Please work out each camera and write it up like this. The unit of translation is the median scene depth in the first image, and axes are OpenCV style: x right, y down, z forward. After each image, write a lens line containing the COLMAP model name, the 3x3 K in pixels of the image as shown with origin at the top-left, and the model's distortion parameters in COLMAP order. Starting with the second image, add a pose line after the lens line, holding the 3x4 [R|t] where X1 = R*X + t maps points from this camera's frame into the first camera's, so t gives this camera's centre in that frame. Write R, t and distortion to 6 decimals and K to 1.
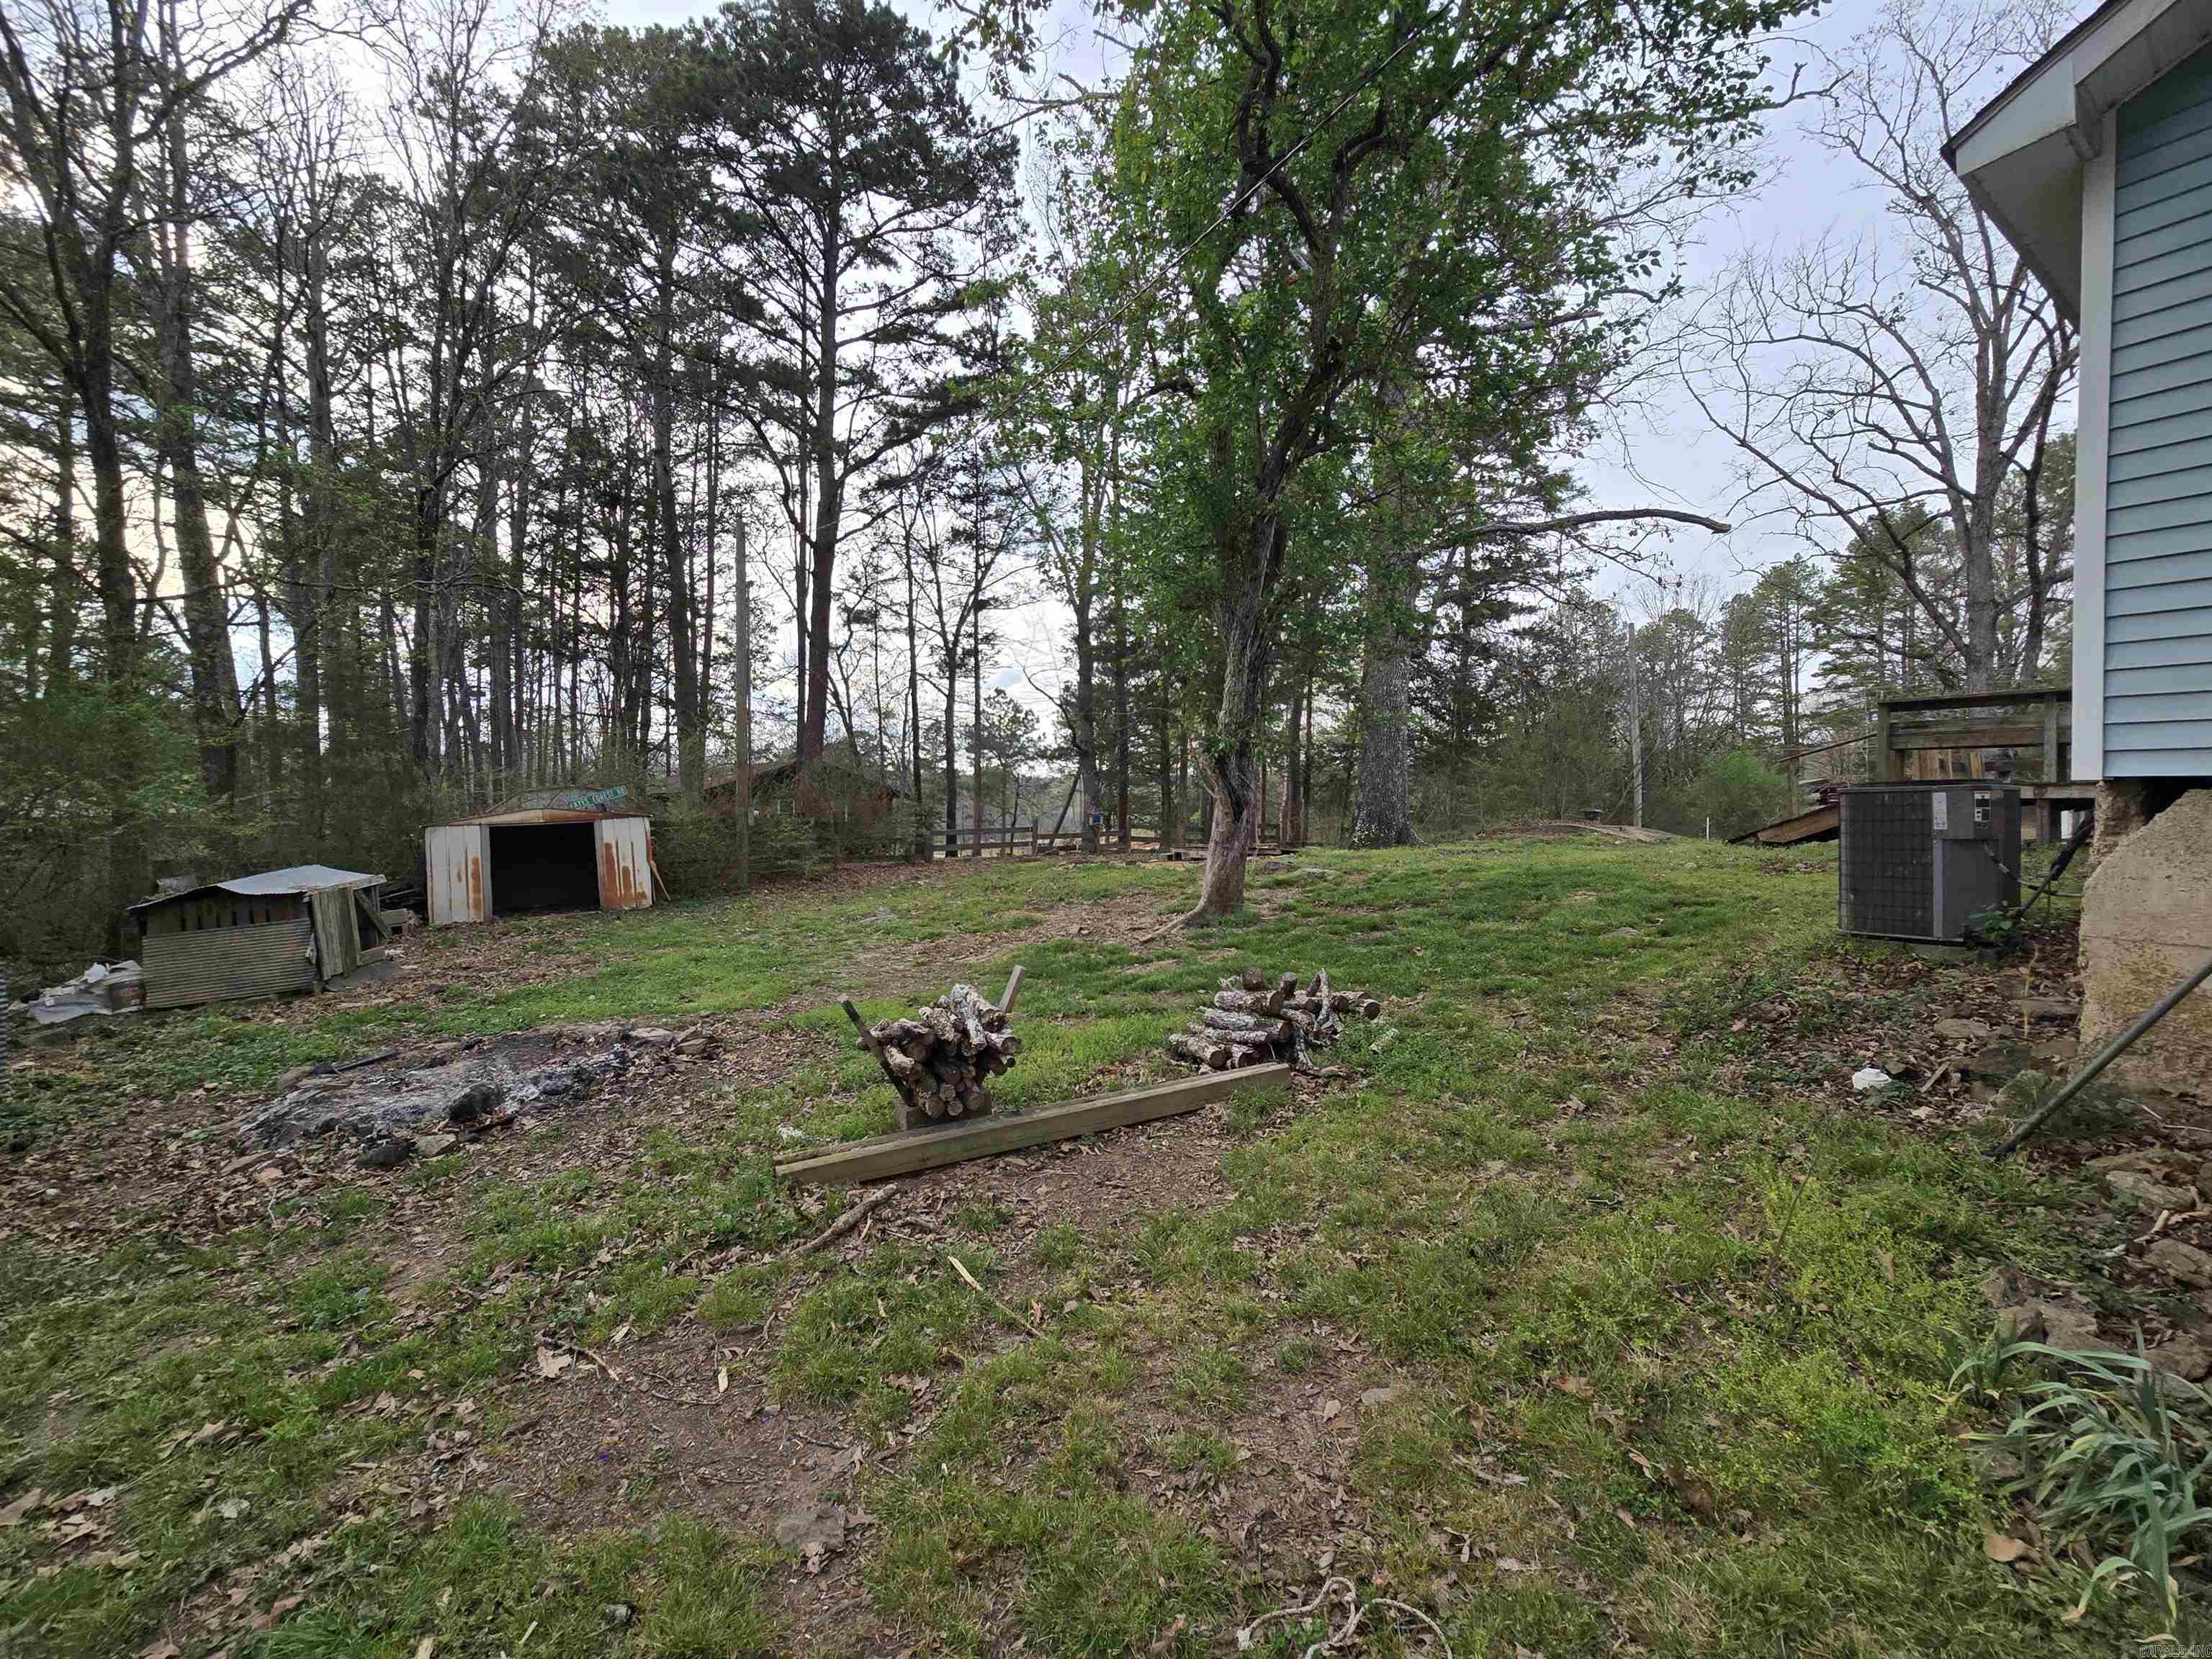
lens RADIAL K [[909.8, 0, 1119.5], [0, 909.8, 823.5], [0, 0, 1]] dist [-0.003130, 0.001600]
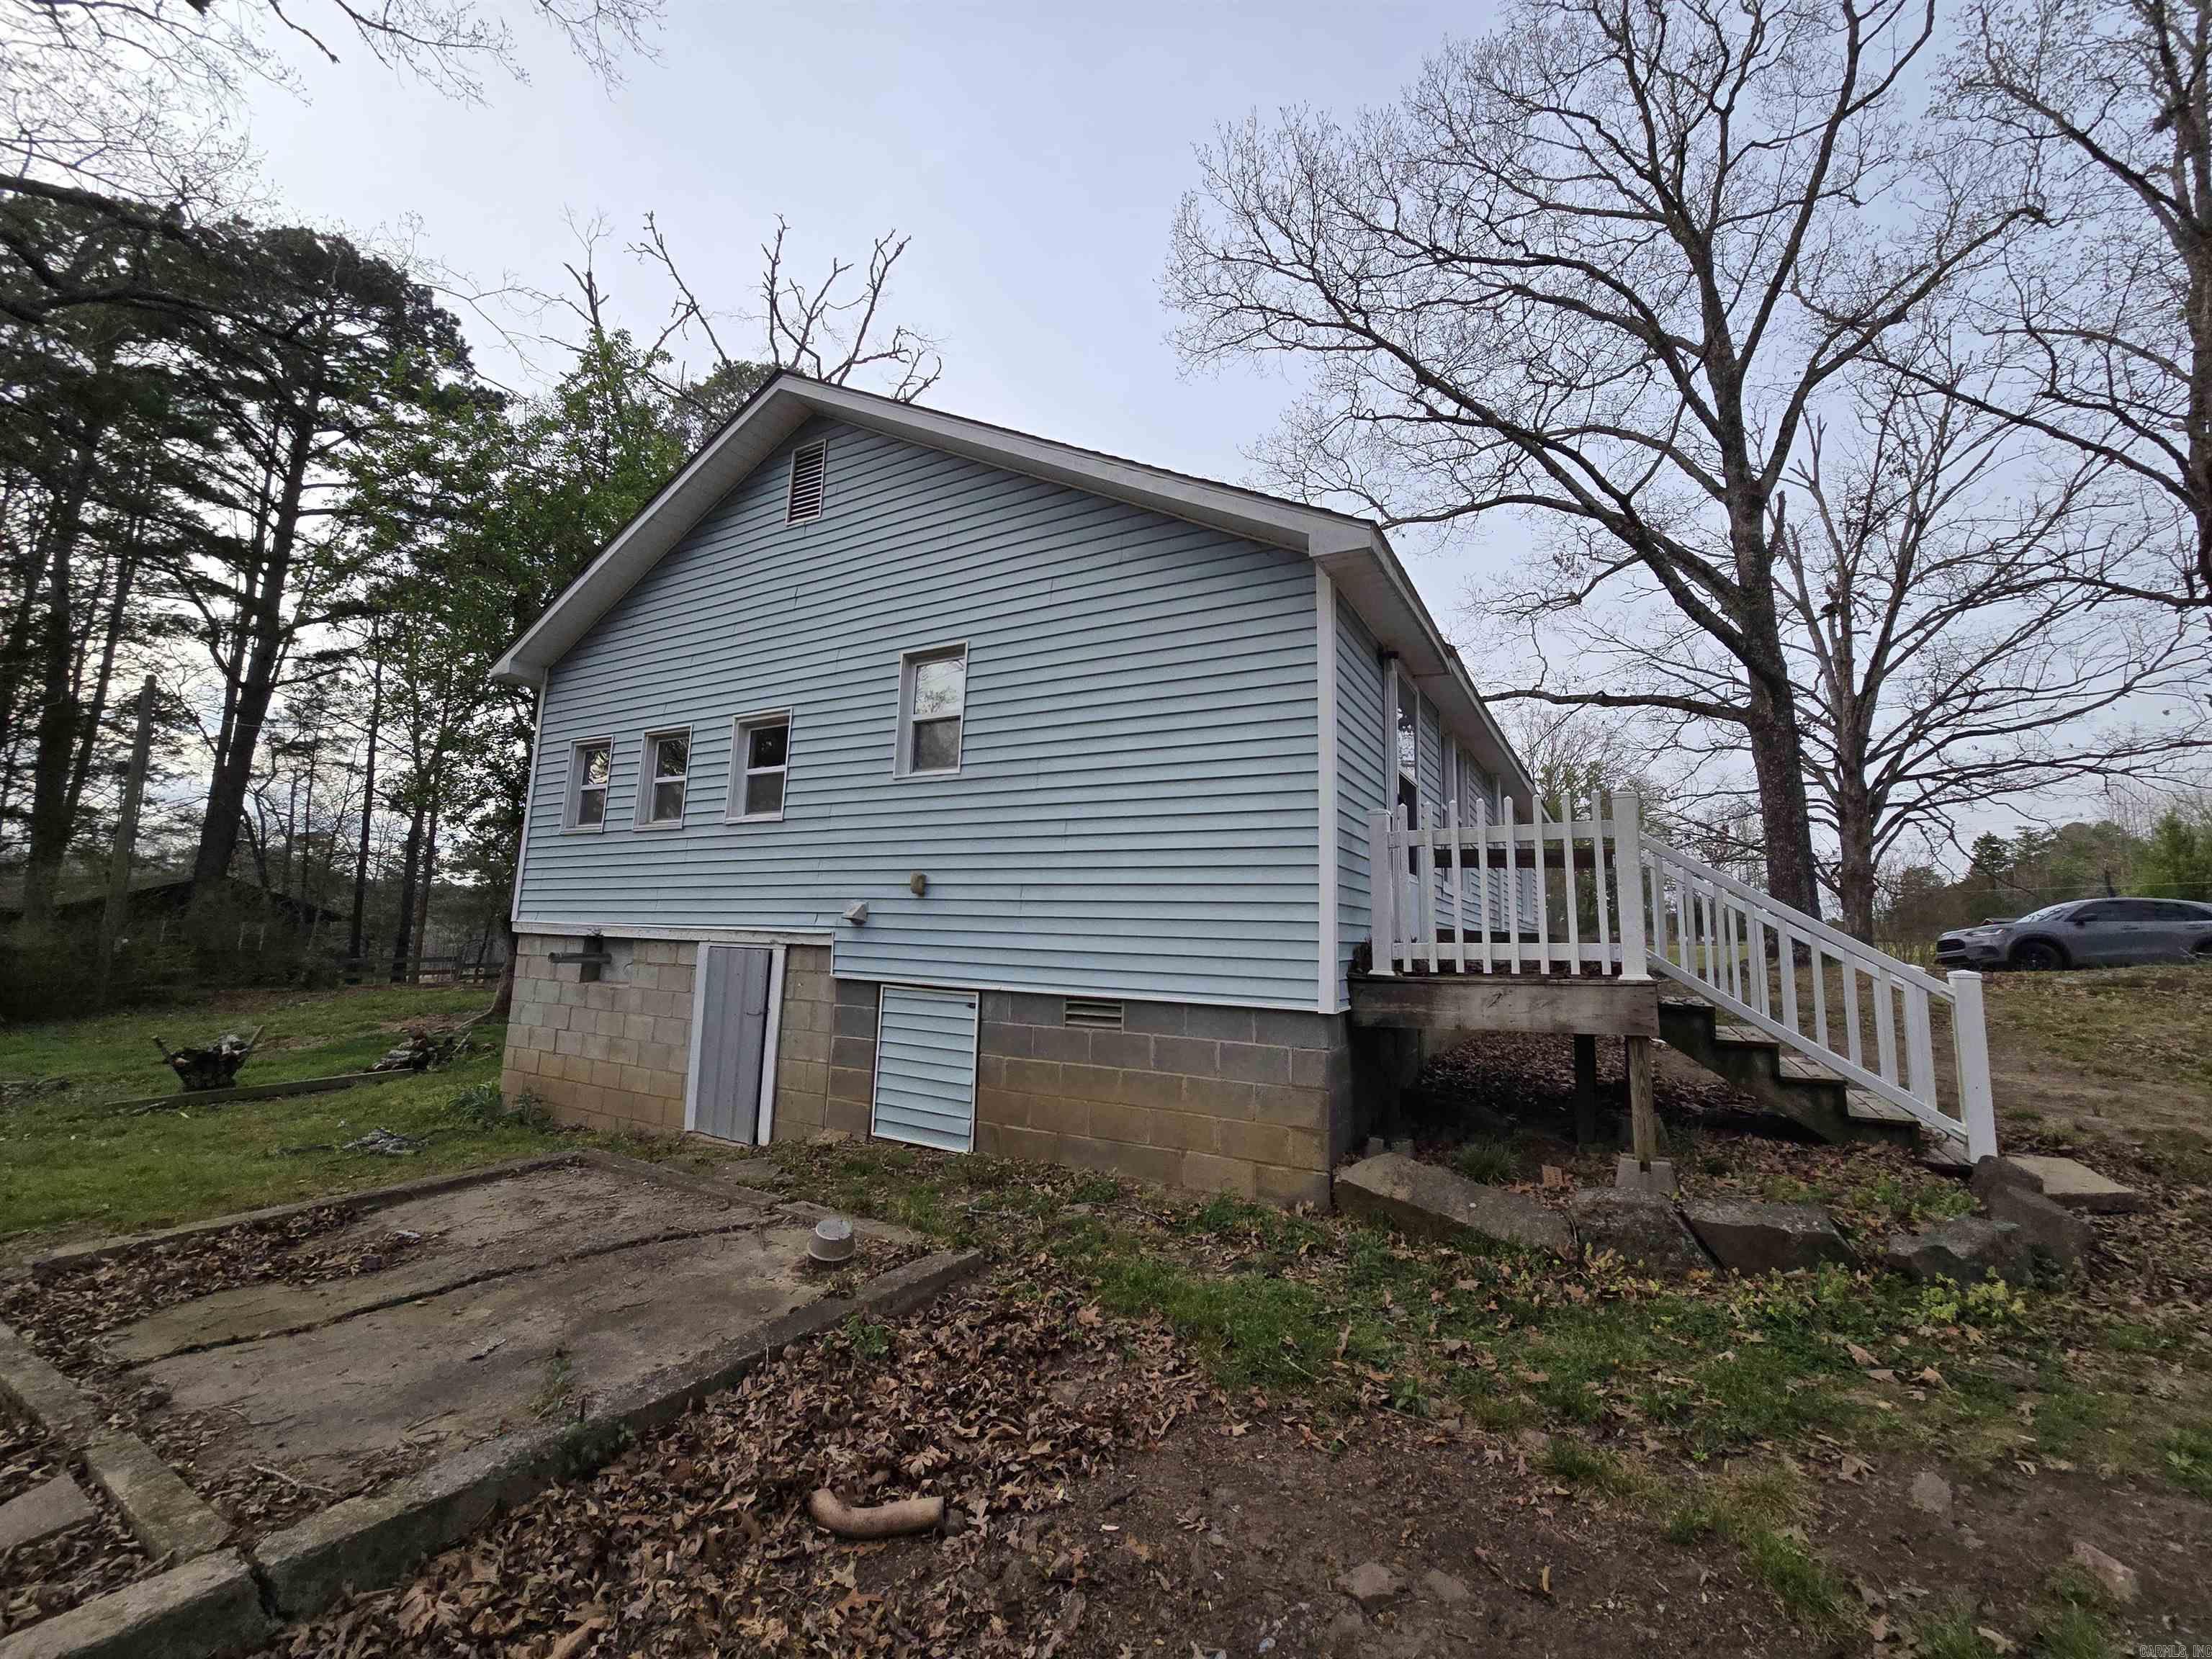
lens RADIAL K [[909.8, 0, 1092.5], [0, 909.8, 827.1], [0, 0, 1]] dist [-0.003130, 0.001600]
pose [[0.908539, 0.075764, 0.410873, 0.240362], [-0.017514, 0.989462, -0.143726, -0.011324], [-0.417432, 0.123385, 0.900292, -0.587974]]
